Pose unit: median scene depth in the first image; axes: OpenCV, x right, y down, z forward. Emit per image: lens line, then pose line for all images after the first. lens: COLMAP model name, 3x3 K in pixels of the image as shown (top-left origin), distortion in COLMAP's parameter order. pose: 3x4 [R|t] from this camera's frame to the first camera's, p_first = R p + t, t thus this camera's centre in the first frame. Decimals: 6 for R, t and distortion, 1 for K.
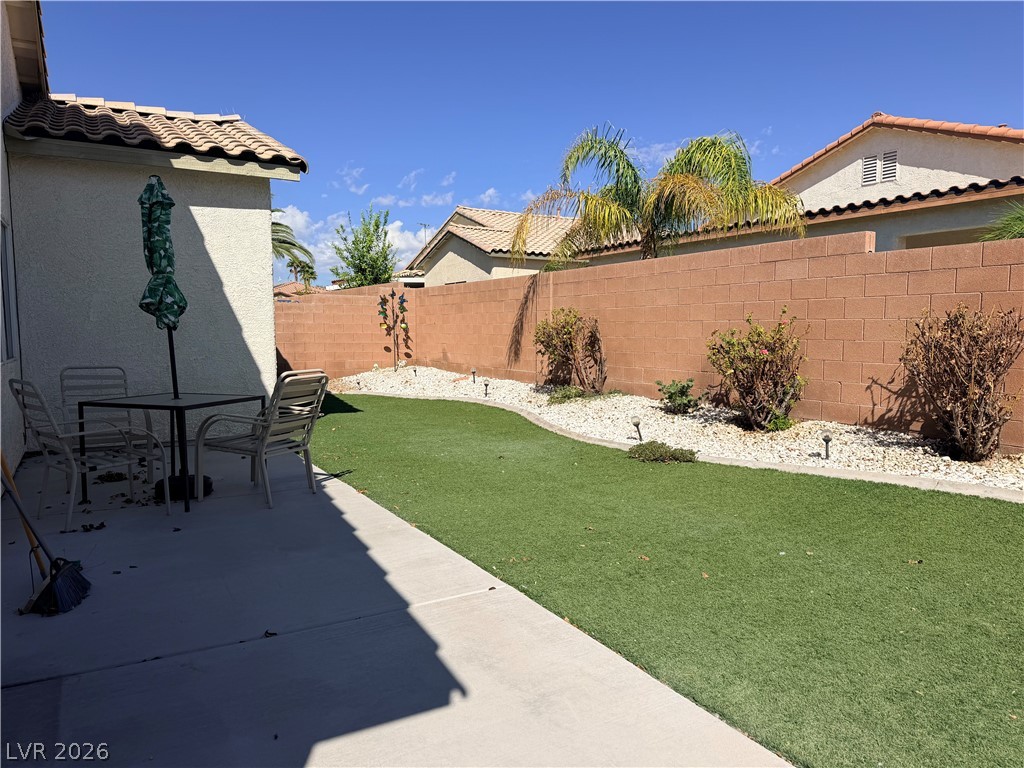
lens RADIAL K [[719.2, 0, 512.9], [0, 719.2, 386.9], [0, 0, 1]] dist [0.000186, 0.000177]
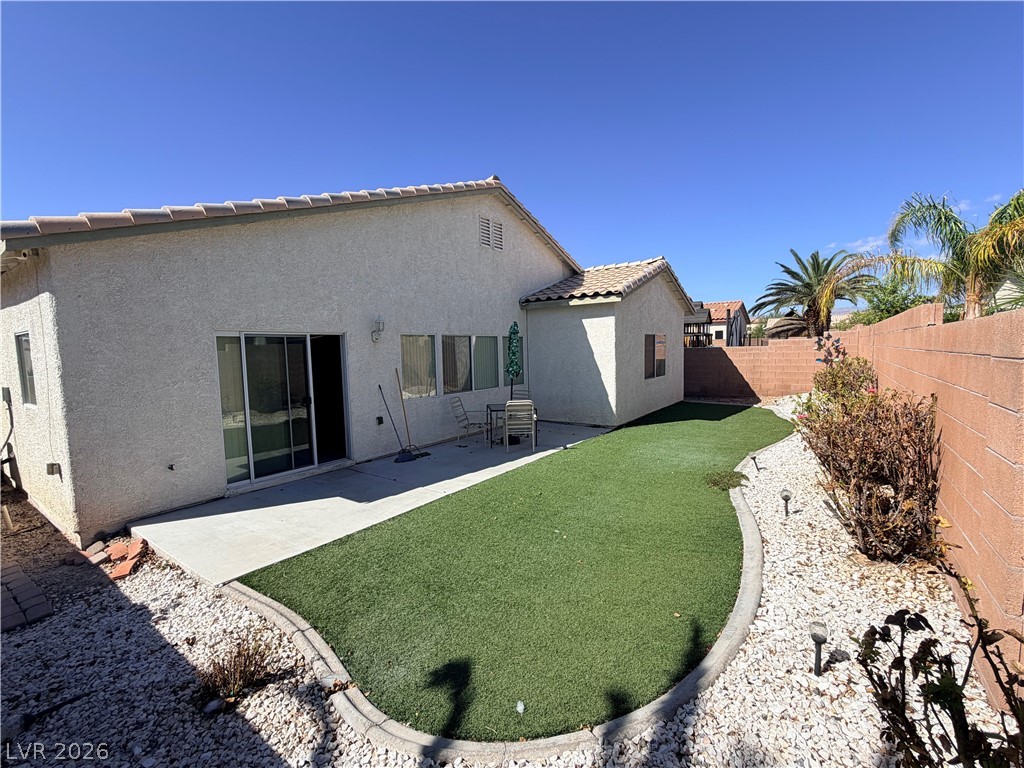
lens RADIAL K [[440.4, 0, 514.5], [0, 440.4, 384.7], [0, 0, 1]] dist [-0.001183, 0.000407]
pose [[0.420115, 0.061532, -0.905382, 0.751354], [-0.050903, 0.997726, 0.044188, -0.102656], [0.906042, 0.027523, 0.422292, 0.245433]]
